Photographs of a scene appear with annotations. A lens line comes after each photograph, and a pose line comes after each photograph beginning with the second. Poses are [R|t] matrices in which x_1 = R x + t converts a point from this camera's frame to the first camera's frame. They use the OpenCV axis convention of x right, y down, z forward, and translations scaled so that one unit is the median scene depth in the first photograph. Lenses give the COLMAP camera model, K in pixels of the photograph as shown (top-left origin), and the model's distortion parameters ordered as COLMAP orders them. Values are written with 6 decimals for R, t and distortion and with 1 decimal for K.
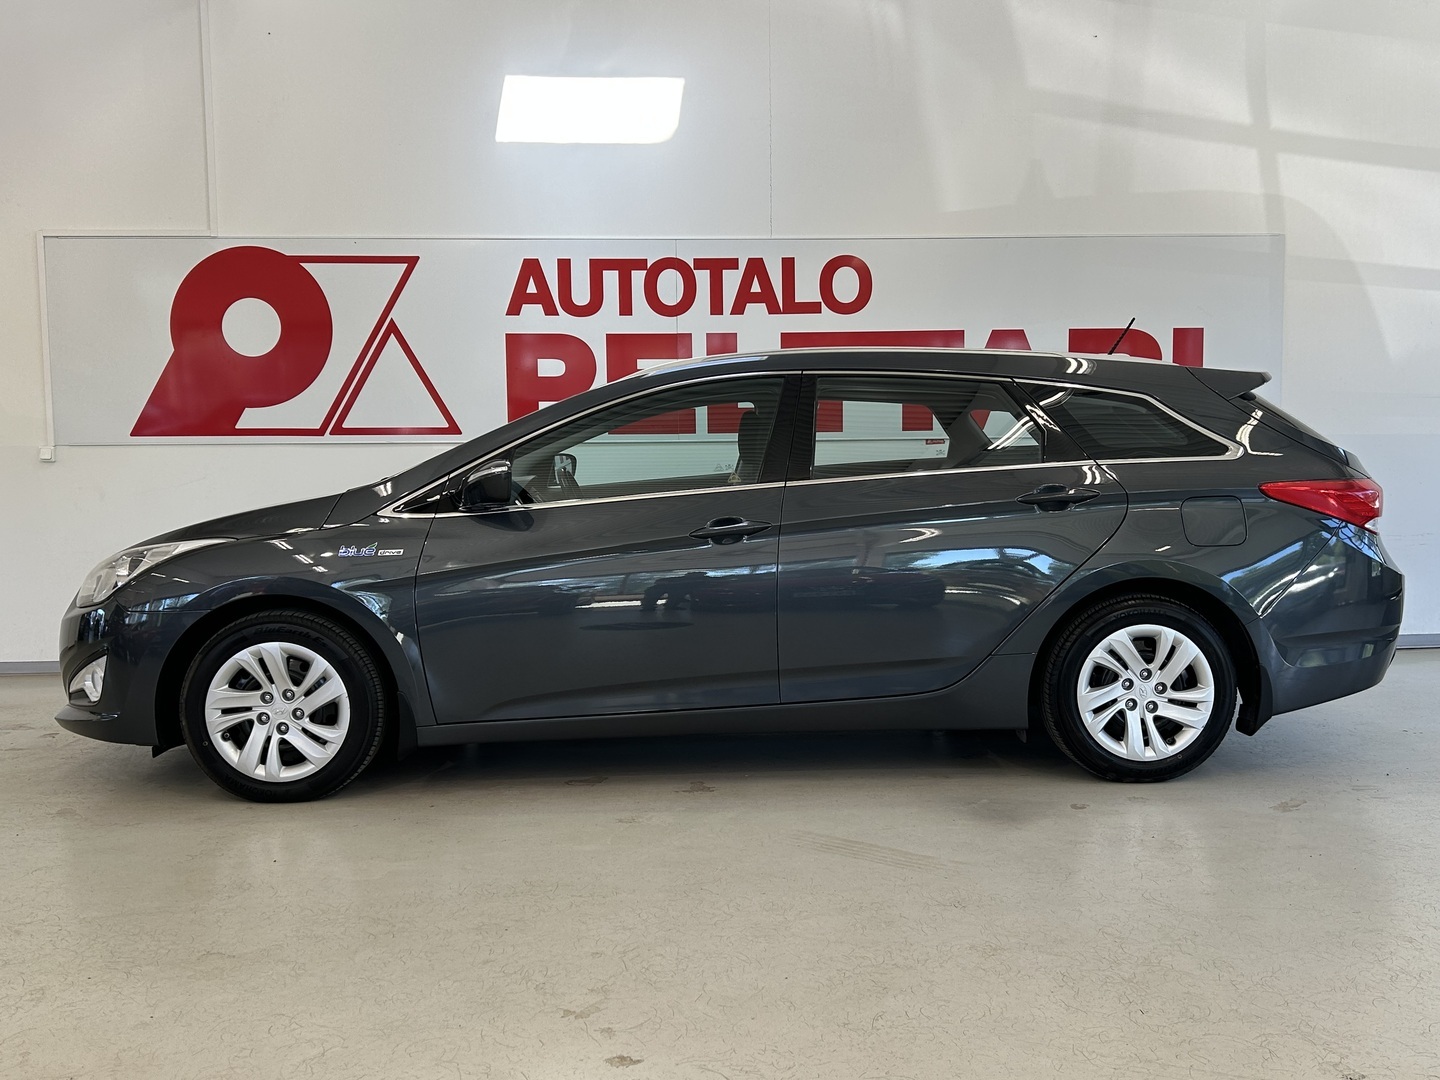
lens RADIAL K [[1323.1, 0, 720.0], [0, 1323.1, 540.0], [0, 0, 1]] dist [0.147716, -0.315828]
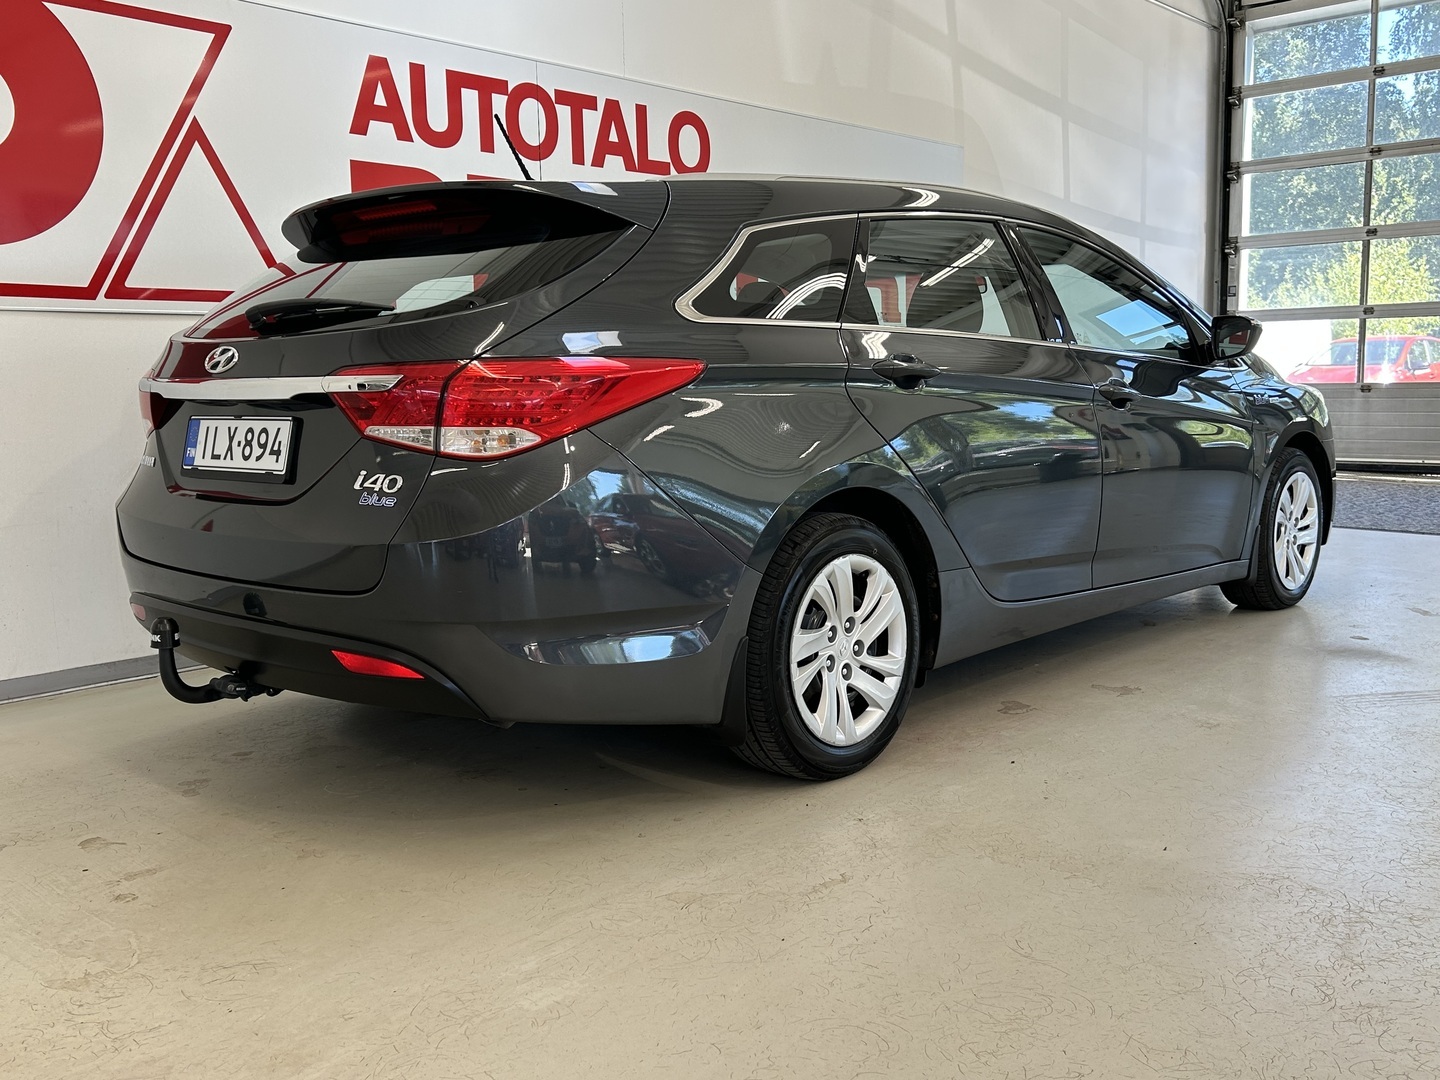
lens RADIAL K [[1358.9, 0, 720.0], [0, 1358.9, 540.0], [0, 0, 1]] dist [0.042228, -0.080954]
pose [[0.696197, -0.089618, 0.712235, -0.841077], [0.060882, 0.995973, 0.065809, 0.011355], [-0.715264, -0.002454, 0.698850, 0.555559]]
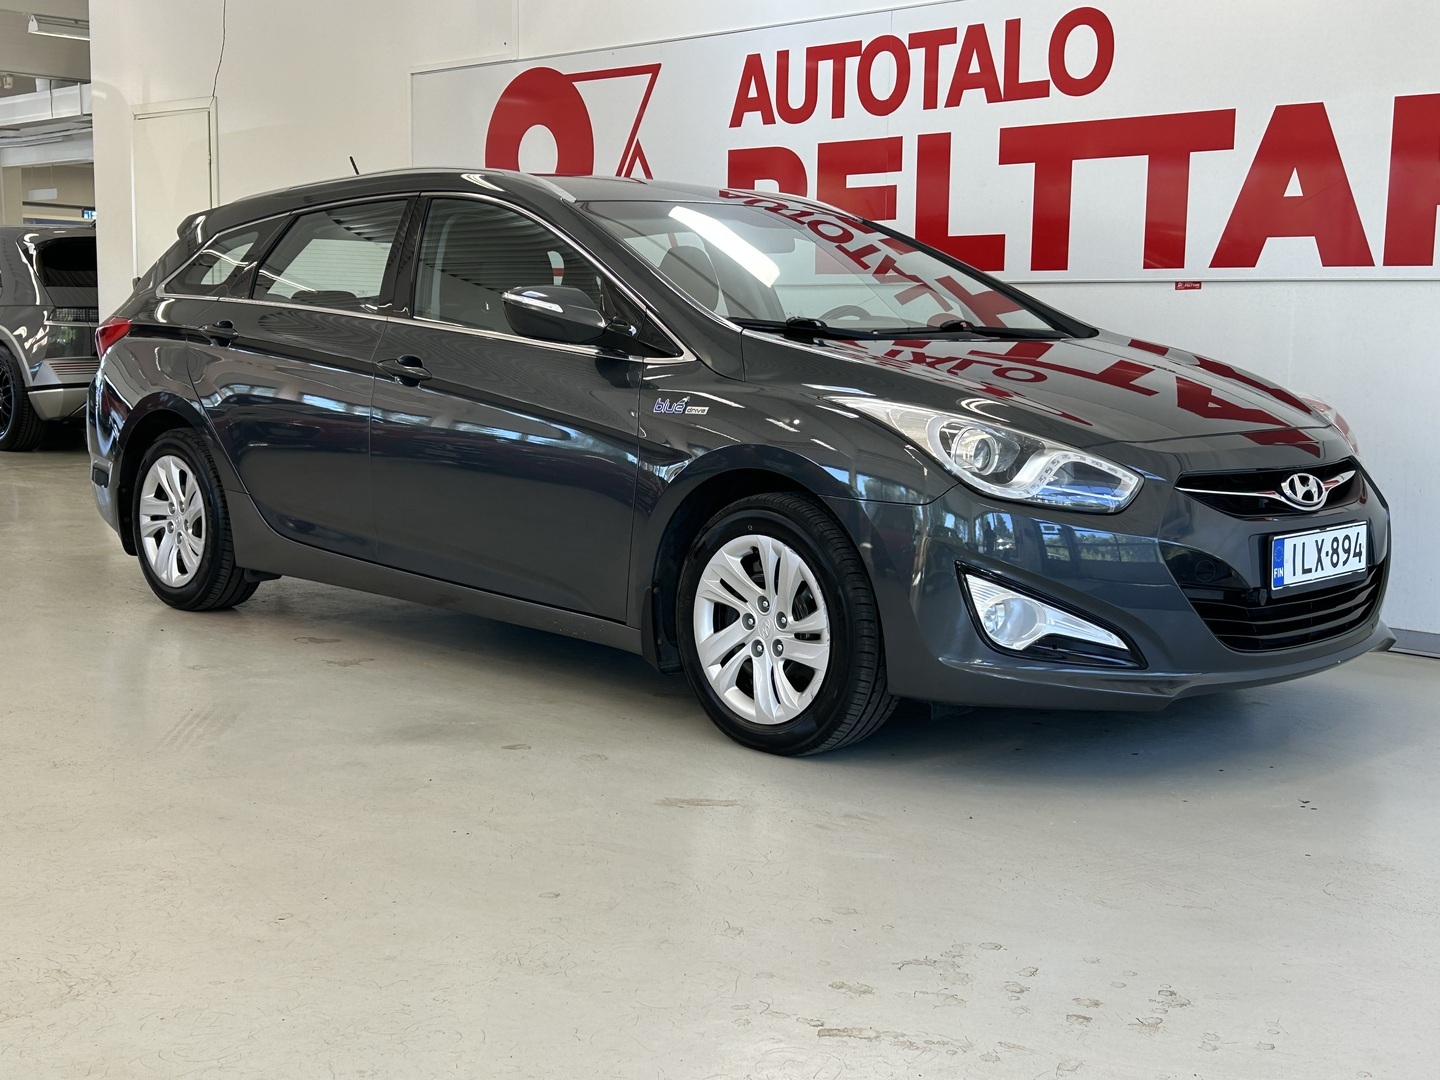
lens RADIAL K [[1791.8, 0, 720.0], [0, 1791.8, 540.0], [0, 0, 1]] dist [0.200710, -0.608525]
pose [[0.679418, 0.111417, -0.725243, 1.024630], [-0.071931, 0.993757, 0.085282, -0.015877], [0.730217, -0.005774, 0.683191, 0.354720]]
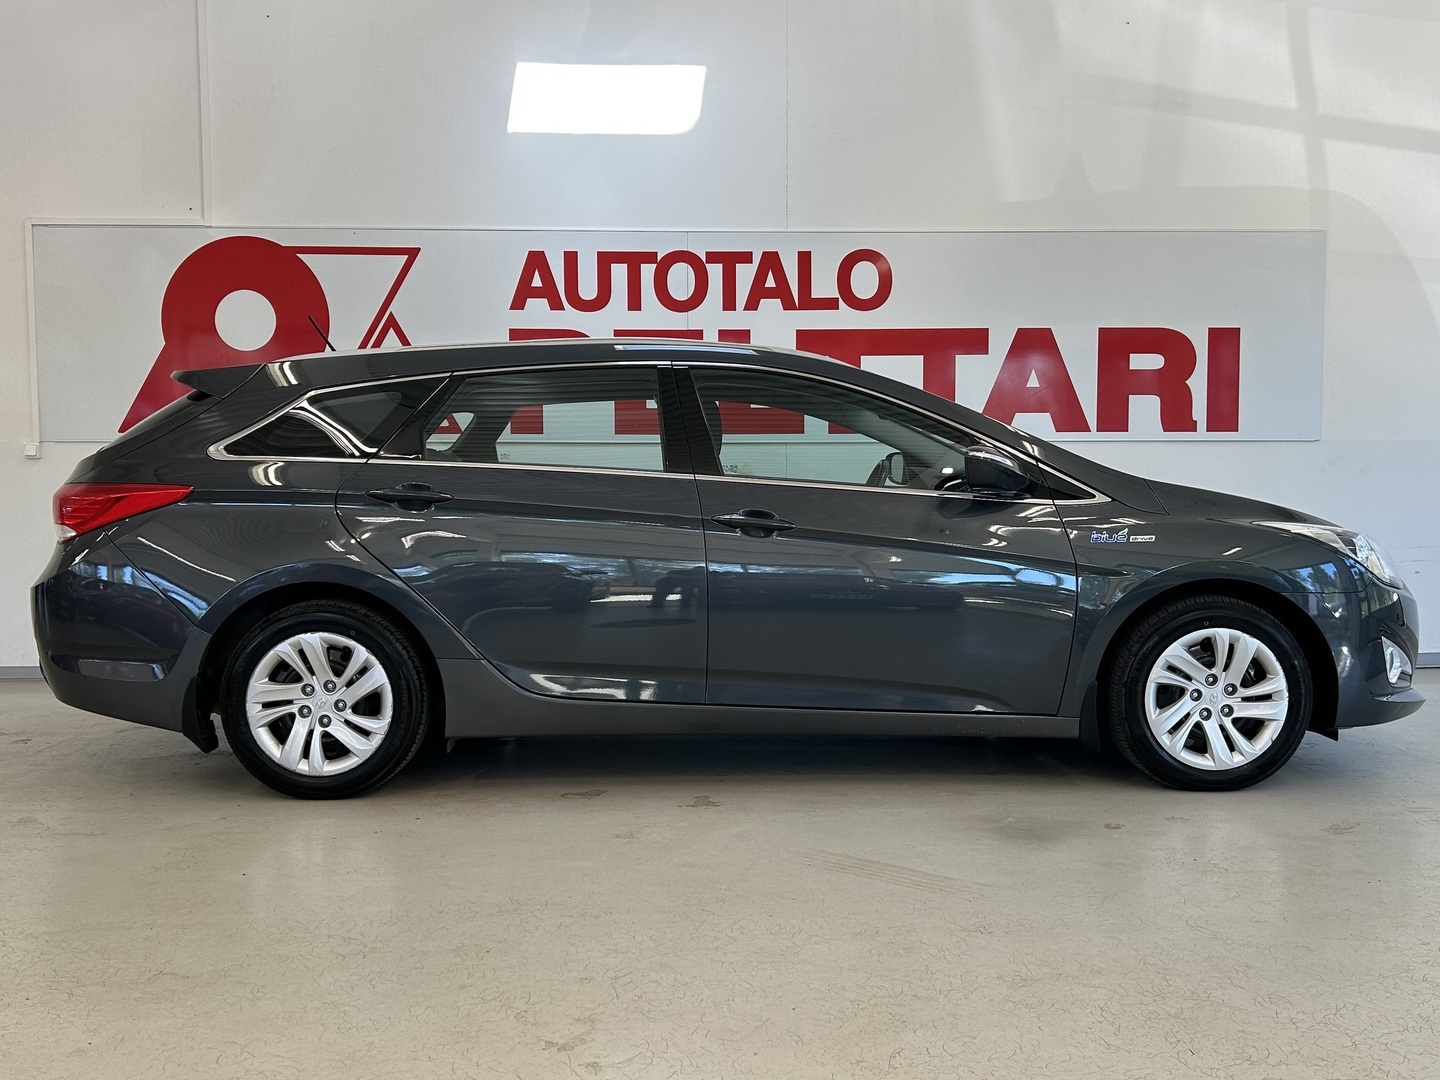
lens RADIAL K [[1337.1, 0, 720.0], [0, 1337.1, 540.0], [0, 0, 1]] dist [0.118997, -0.219188]
pose [[0.999897, 0.008922, -0.011252, 0.004782], [-0.009103, 0.999828, -0.016132, 0.017515], [0.011107, 0.016233, 0.999807, 0.055472]]
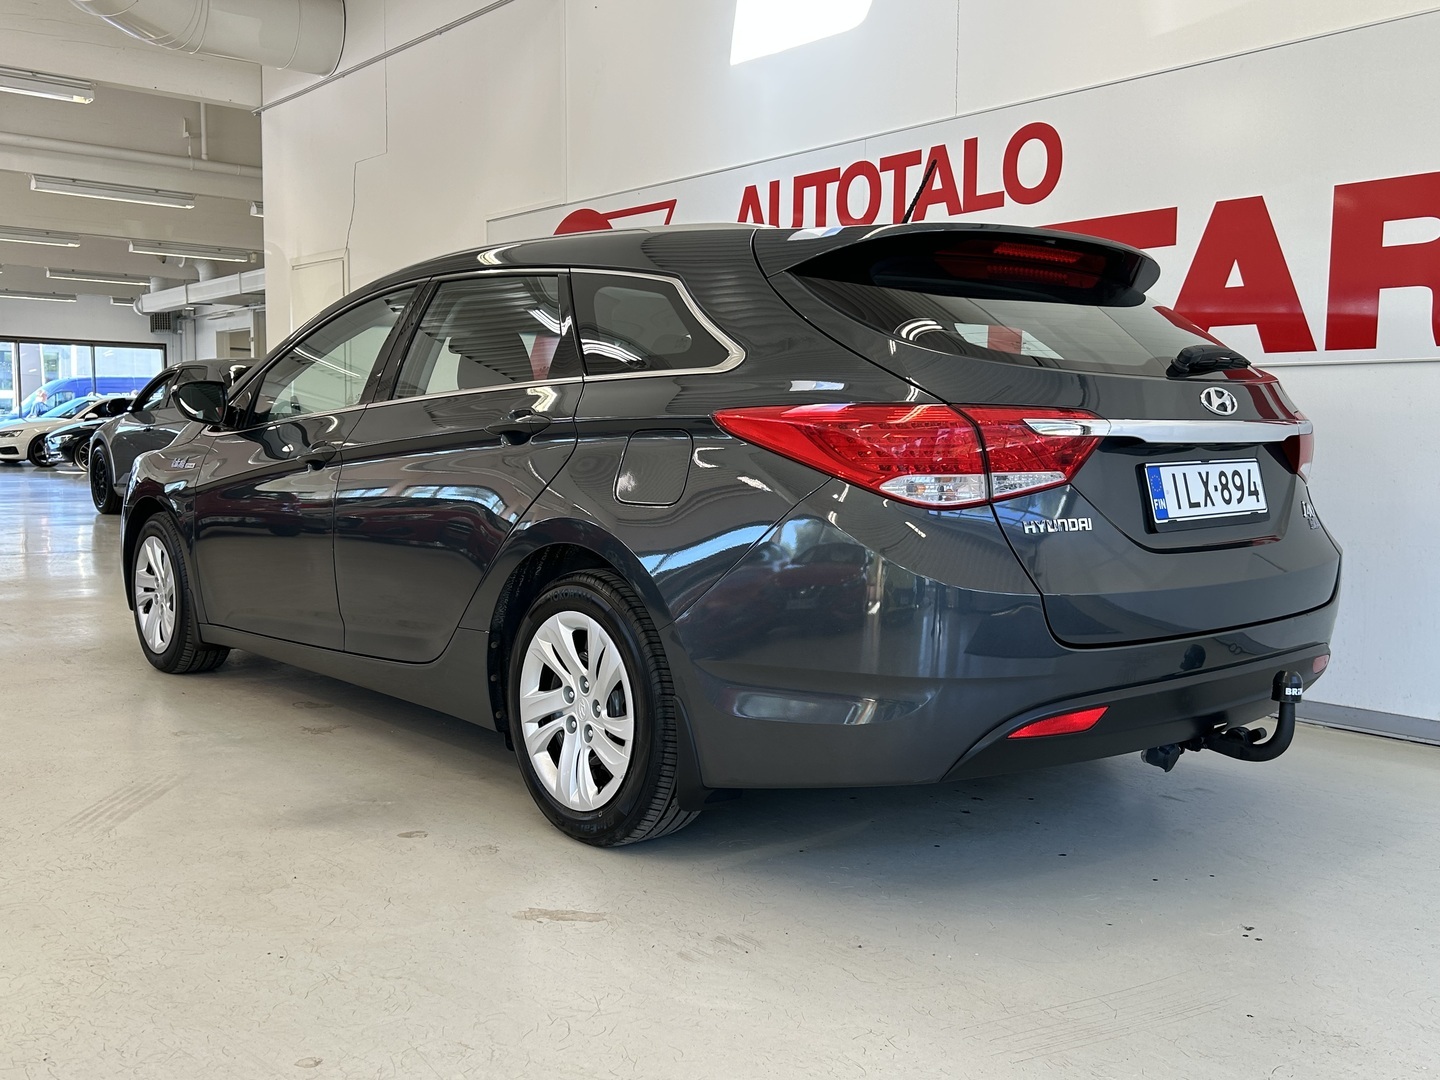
lens RADIAL K [[1316.2, 0, 703.3], [0, 1316.2, 538.9], [0, 0, 1]] dist [0.095639, -0.197995]
pose [[0.614723, 0.078955, -0.784781, 0.880795], [-0.068976, 0.996547, 0.046231, -0.010202], [0.785721, 0.025712, 0.618046, 0.626933]]
